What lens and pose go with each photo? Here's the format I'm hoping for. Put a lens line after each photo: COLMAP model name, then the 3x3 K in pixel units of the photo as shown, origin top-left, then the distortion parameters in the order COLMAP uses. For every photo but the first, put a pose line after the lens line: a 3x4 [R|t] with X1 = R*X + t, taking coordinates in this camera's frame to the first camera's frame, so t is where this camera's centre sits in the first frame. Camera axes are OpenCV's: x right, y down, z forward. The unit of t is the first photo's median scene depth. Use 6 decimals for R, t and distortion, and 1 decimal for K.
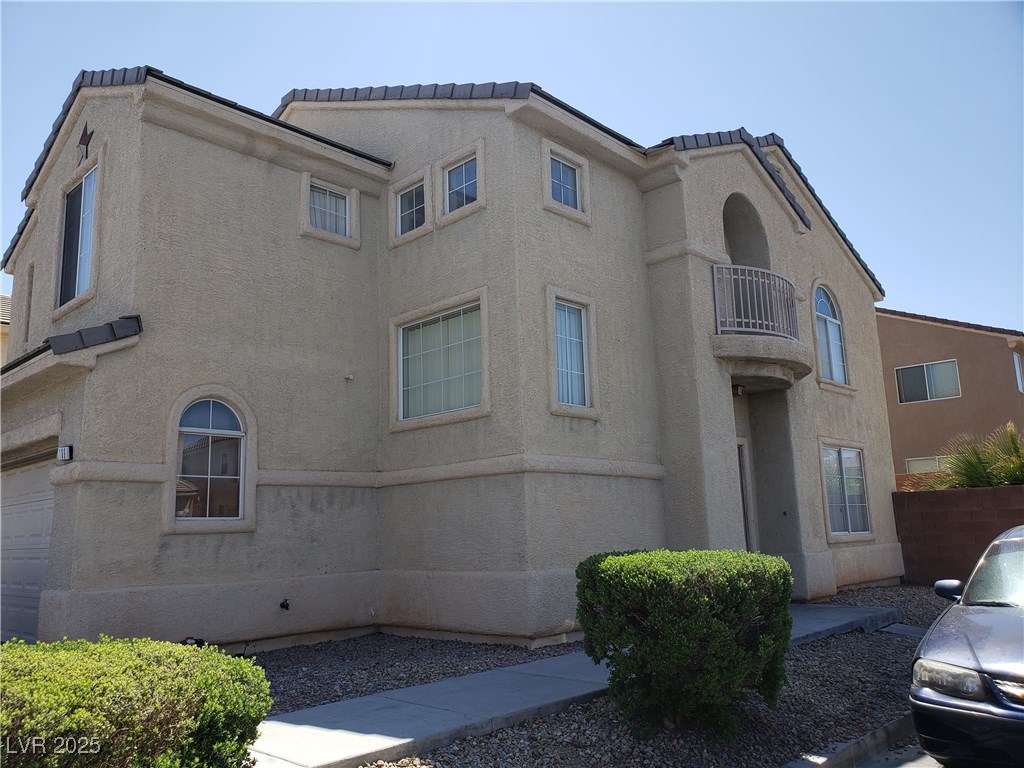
lens RADIAL K [[801.7, 0, 506.3], [0, 801.7, 383.8], [0, 0, 1]] dist [0.035294, -0.033372]
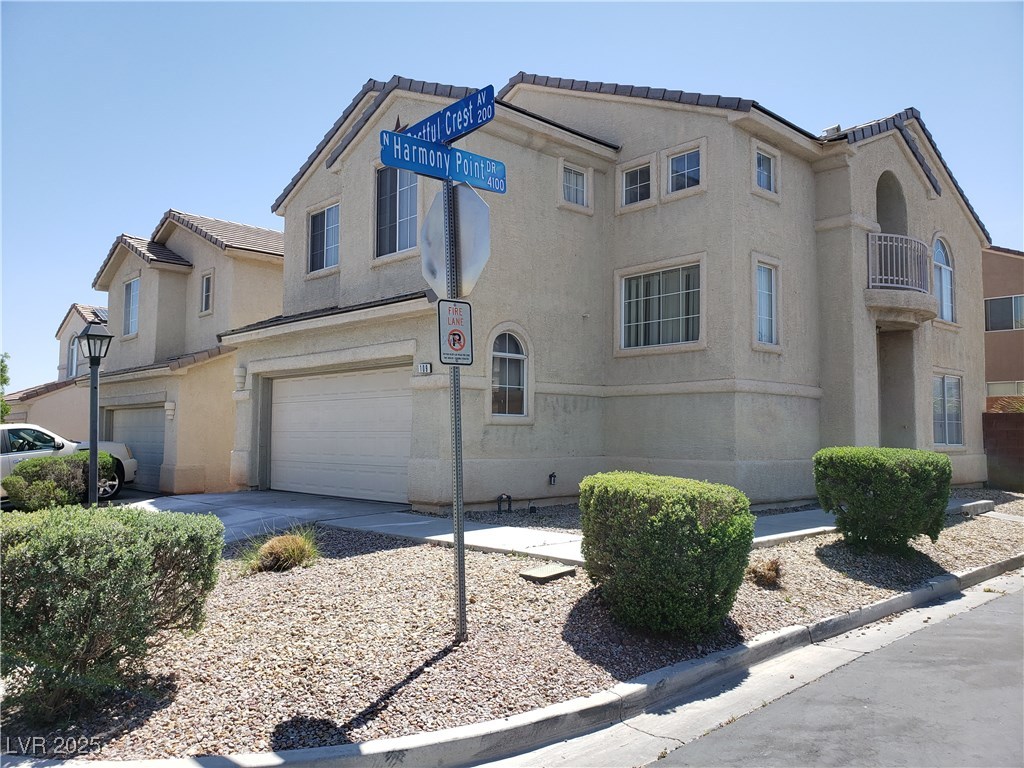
lens RADIAL K [[801.7, 0, 517.6], [0, 801.7, 384.2], [0, 0, 1]] dist [0.035294, -0.033372]
pose [[0.998204, 0.034609, -0.048892, -0.243828], [-0.028485, 0.992266, 0.120817, -0.052467], [0.052695, -0.119208, 0.991470, -0.349450]]
